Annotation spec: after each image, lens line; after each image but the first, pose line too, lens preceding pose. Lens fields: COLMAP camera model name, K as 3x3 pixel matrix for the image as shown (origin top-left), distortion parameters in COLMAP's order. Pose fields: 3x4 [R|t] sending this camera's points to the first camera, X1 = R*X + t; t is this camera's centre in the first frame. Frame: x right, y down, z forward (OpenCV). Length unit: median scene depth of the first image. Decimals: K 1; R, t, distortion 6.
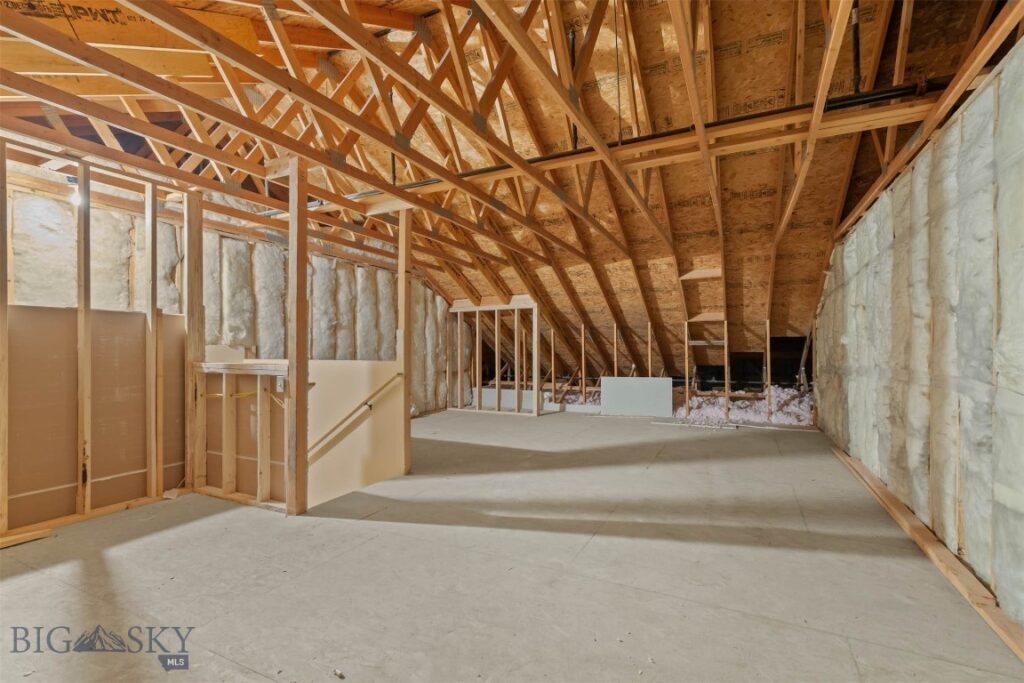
lens RADIAL K [[465.4, 0, 512.0], [0, 465.4, 341.5], [0, 0, 1]] dist [0.005459, 0.000304]
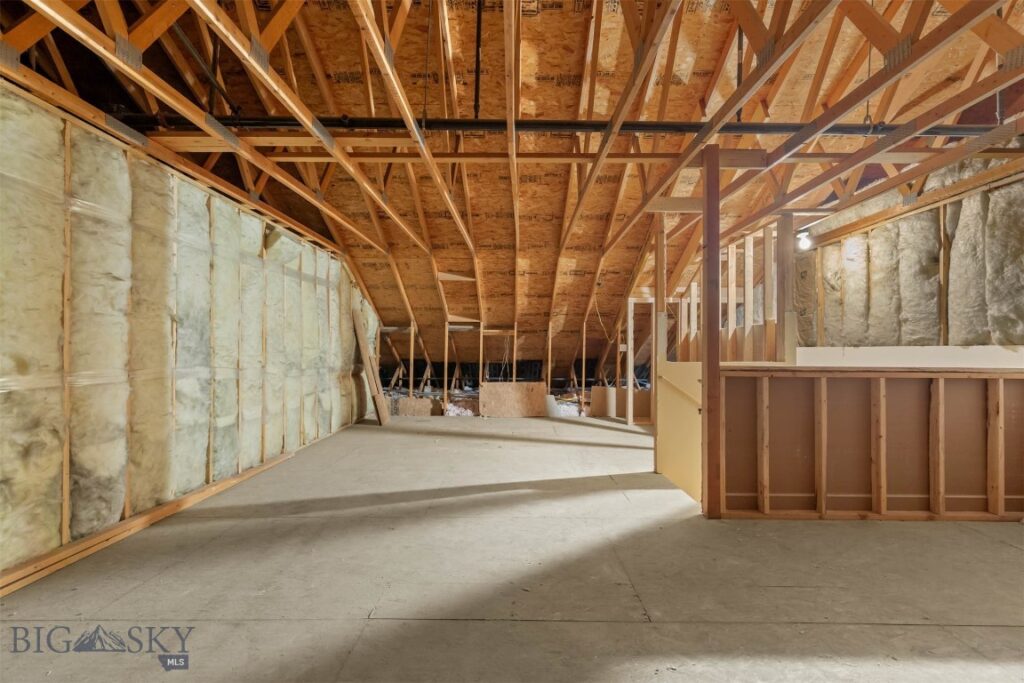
lens RADIAL K [[465.4, 0, 512.0], [0, 465.4, 341.5], [0, 0, 1]] dist [0.005459, 0.000304]
pose [[-0.899823, -0.014055, -0.436028, 0.527790], [0.001887, 0.999346, -0.036108, 0.042047], [0.436250, -0.033314, -0.899208, 2.111538]]
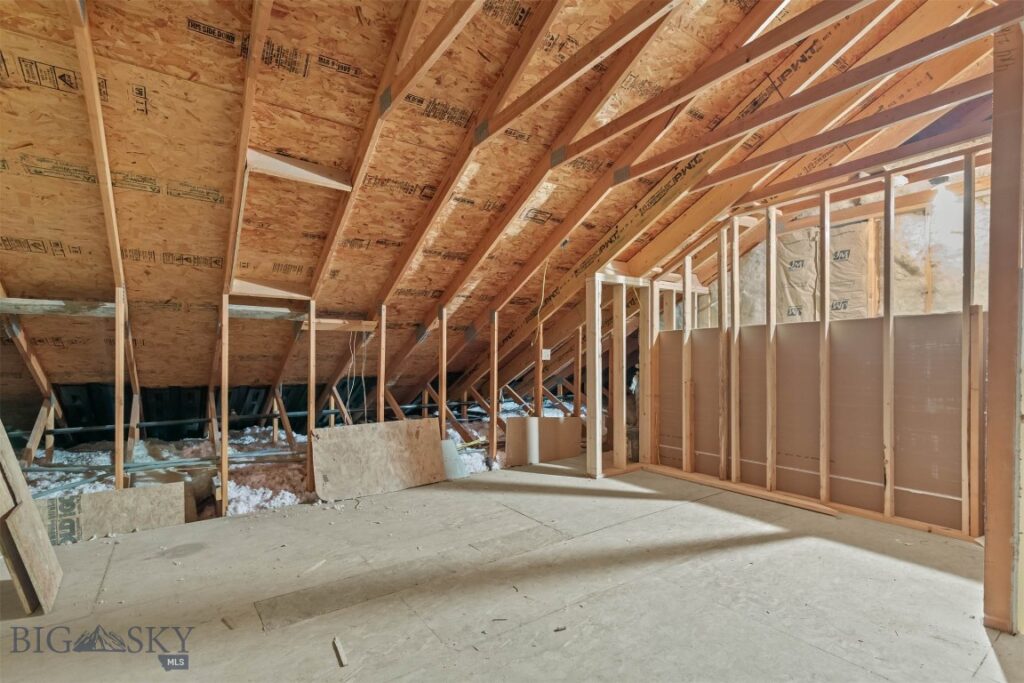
lens RADIAL K [[473.0, 0, 507.9], [0, 473.0, 363.7], [0, 0, 1]] dist [0.008279, 0.000115]
pose [[-0.478073, 0.010596, -0.878256, 0.395625], [0.020913, 0.999781, 0.000679, 0.014374], [0.878071, -0.018042, -0.478190, 0.769610]]
